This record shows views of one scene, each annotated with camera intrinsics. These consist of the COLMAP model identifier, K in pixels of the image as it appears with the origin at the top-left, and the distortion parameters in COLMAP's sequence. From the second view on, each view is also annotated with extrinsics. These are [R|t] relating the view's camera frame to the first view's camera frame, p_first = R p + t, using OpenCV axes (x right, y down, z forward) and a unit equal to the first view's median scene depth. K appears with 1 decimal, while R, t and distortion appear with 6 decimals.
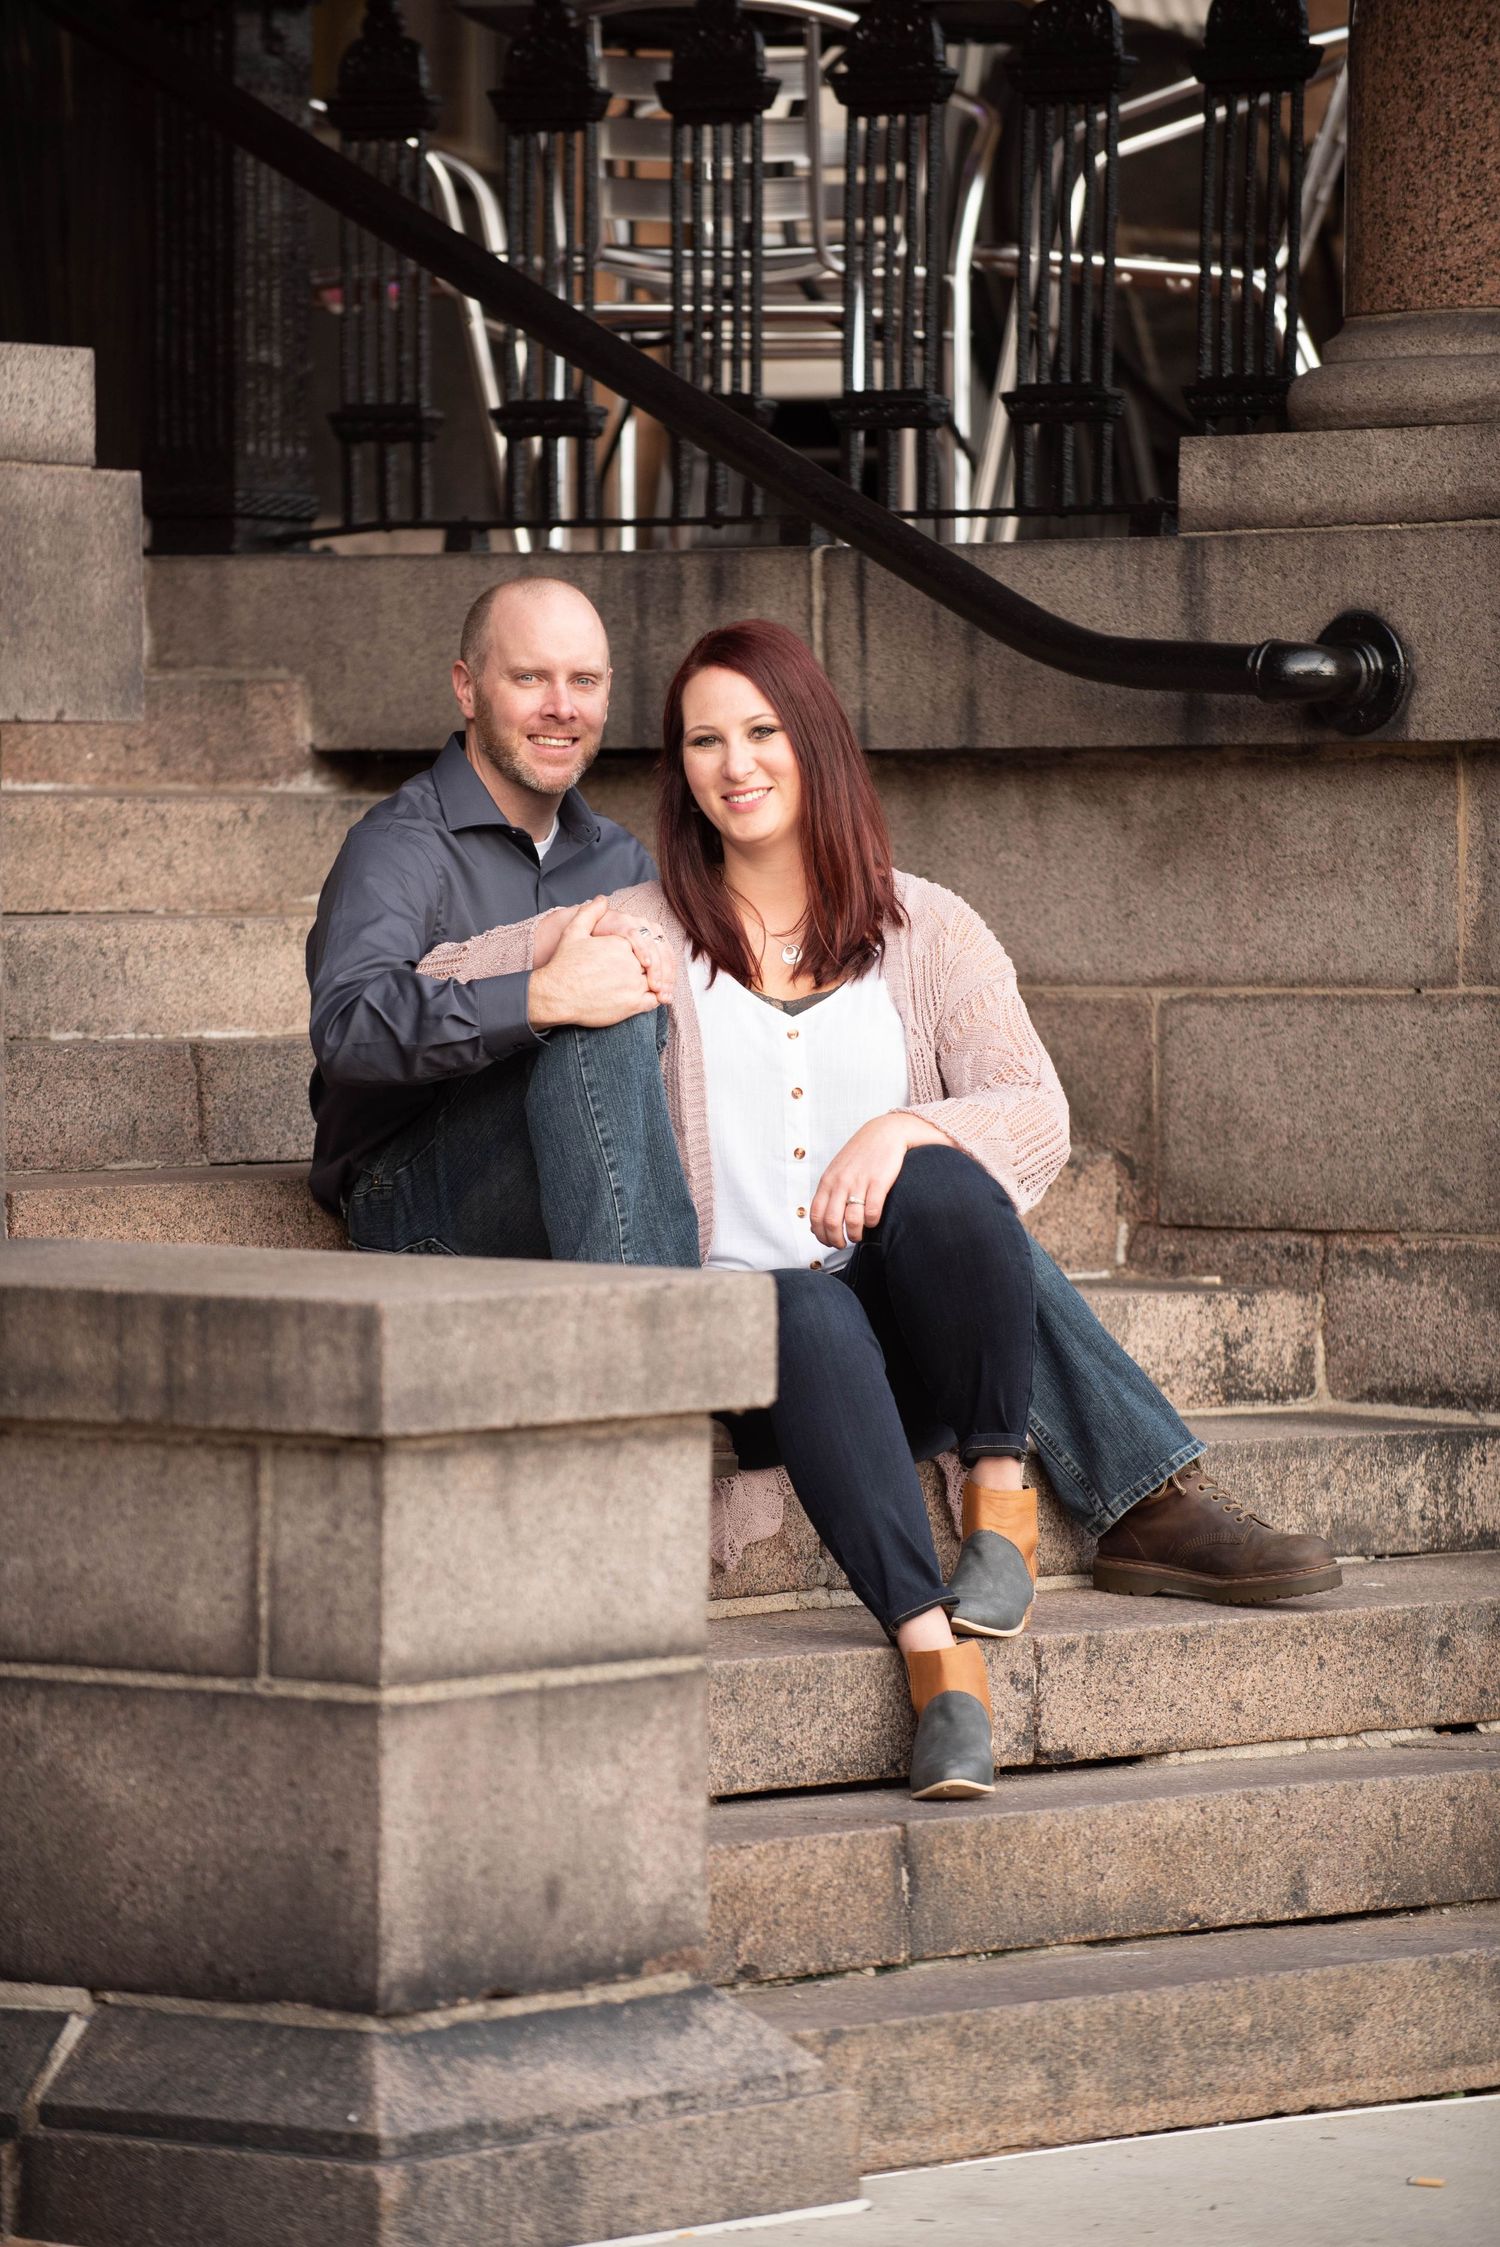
lens RADIAL K [[11138.6, 0, 754.3], [0, 11138.6, 1123.2], [0, 0, 1]] dist [1.307364, 0.000000]
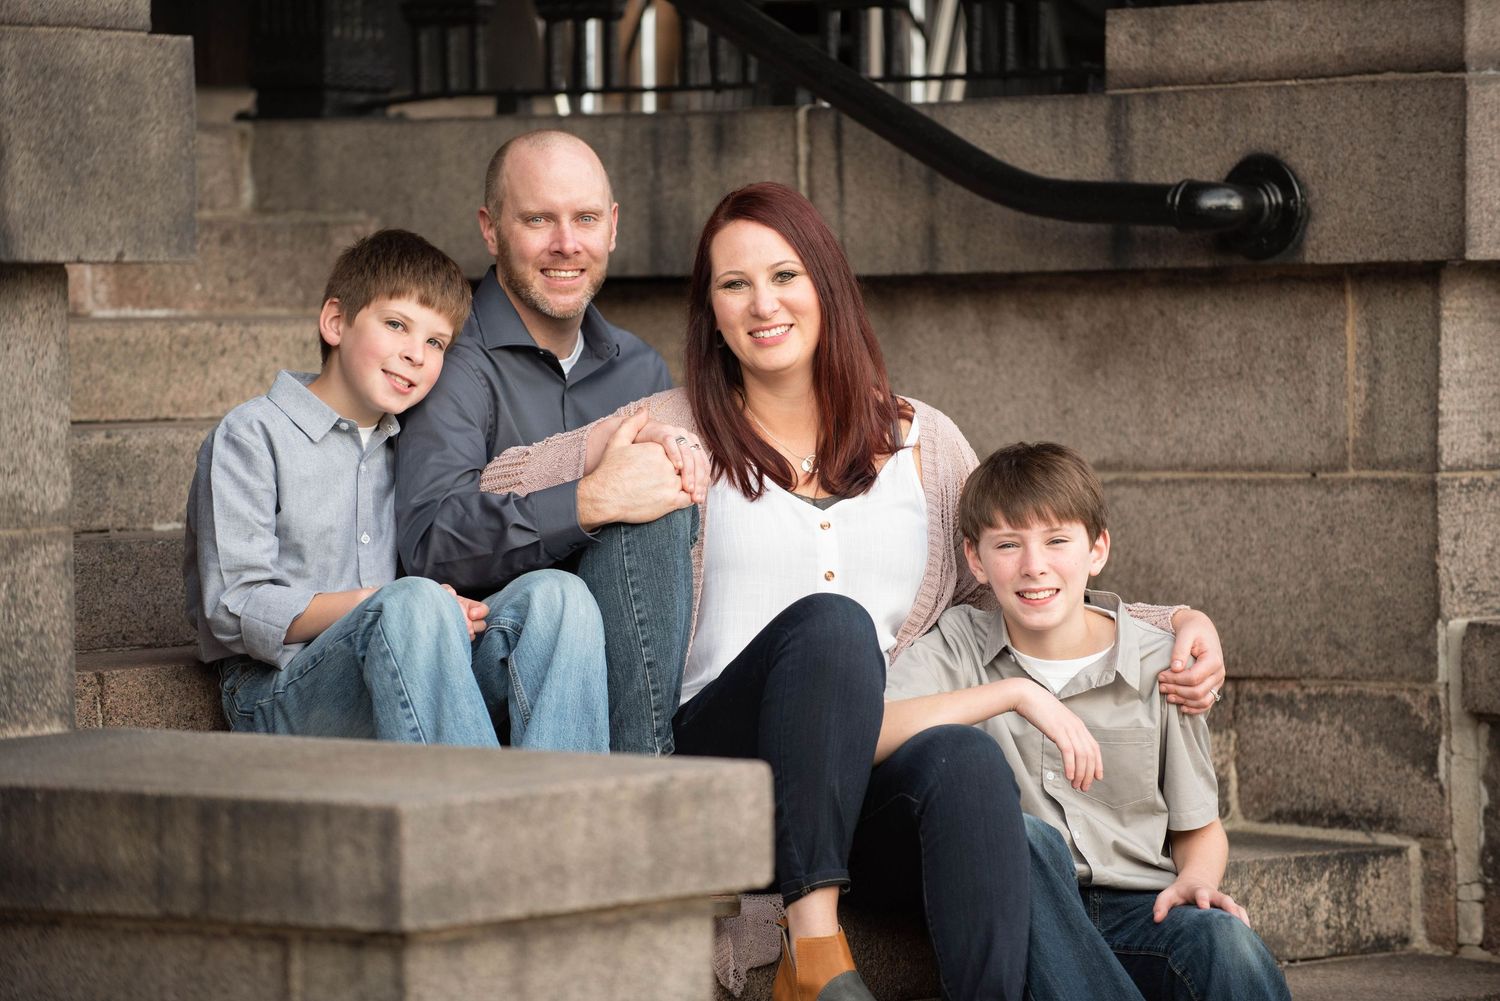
lens RADIAL K [[7354.5, 0, 747.1], [0, 7354.5, 501.1], [0, 0, 1]] dist [1.300193, 0.000000]
pose [[0.999947, -0.010098, -0.002136, 0.001100], [0.010096, 0.999948, -0.001089, -0.008846], [0.002147, 0.001068, 0.999997, 0.218118]]
